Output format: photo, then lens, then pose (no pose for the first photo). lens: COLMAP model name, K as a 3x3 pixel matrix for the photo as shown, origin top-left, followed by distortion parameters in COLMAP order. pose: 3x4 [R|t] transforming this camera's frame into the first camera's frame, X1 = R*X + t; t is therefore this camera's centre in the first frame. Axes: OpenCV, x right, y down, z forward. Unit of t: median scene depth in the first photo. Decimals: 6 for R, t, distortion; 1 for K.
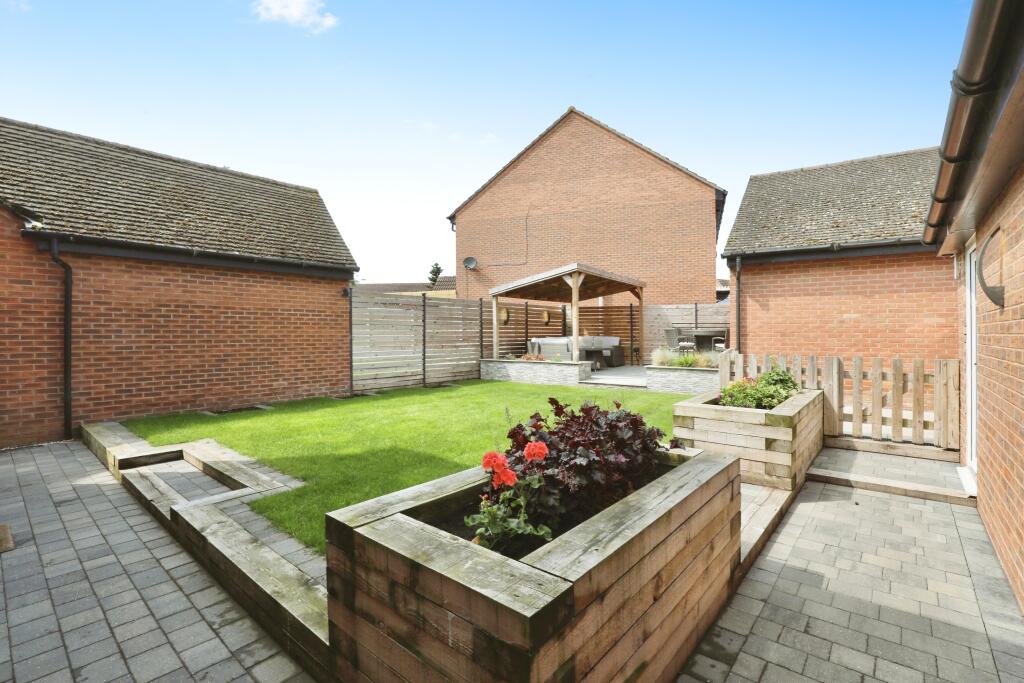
lens RADIAL K [[478.0, 0, 511.3], [0, 478.0, 331.7], [0, 0, 1]] dist [-0.029011, 0.000916]
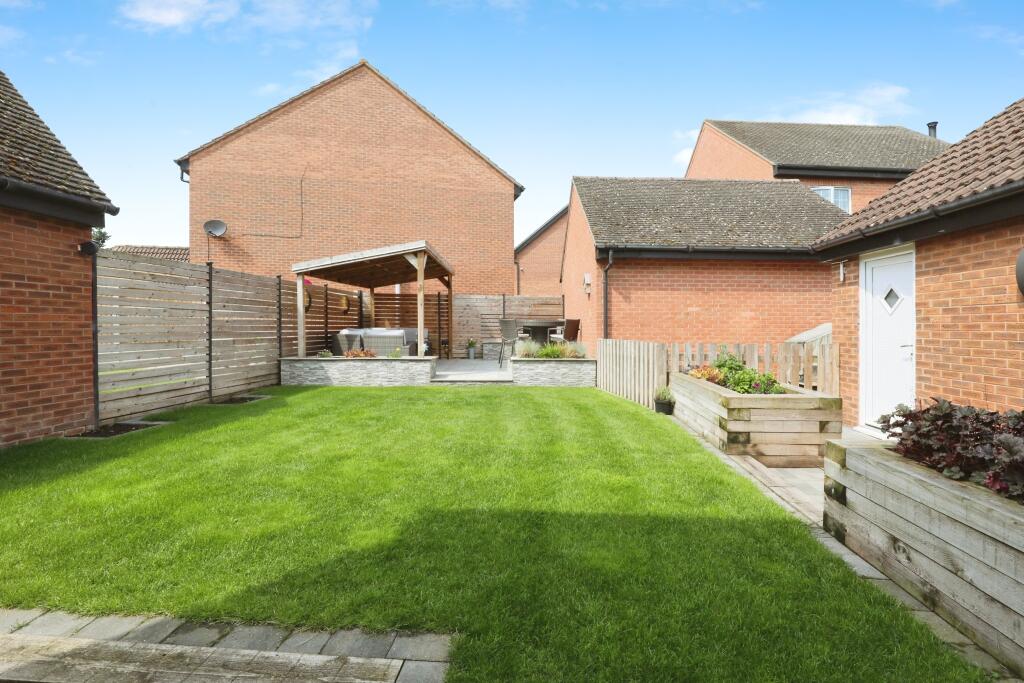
lens RADIAL K [[478.0, 0, 511.3], [0, 478.0, 331.7], [0, 0, 1]] dist [-0.029011, 0.000916]
pose [[0.801635, -0.004188, 0.597799, -0.239440], [-0.004039, 0.999915, 0.012421, 0.006660], [-0.597800, -0.012371, 0.801550, 0.220014]]
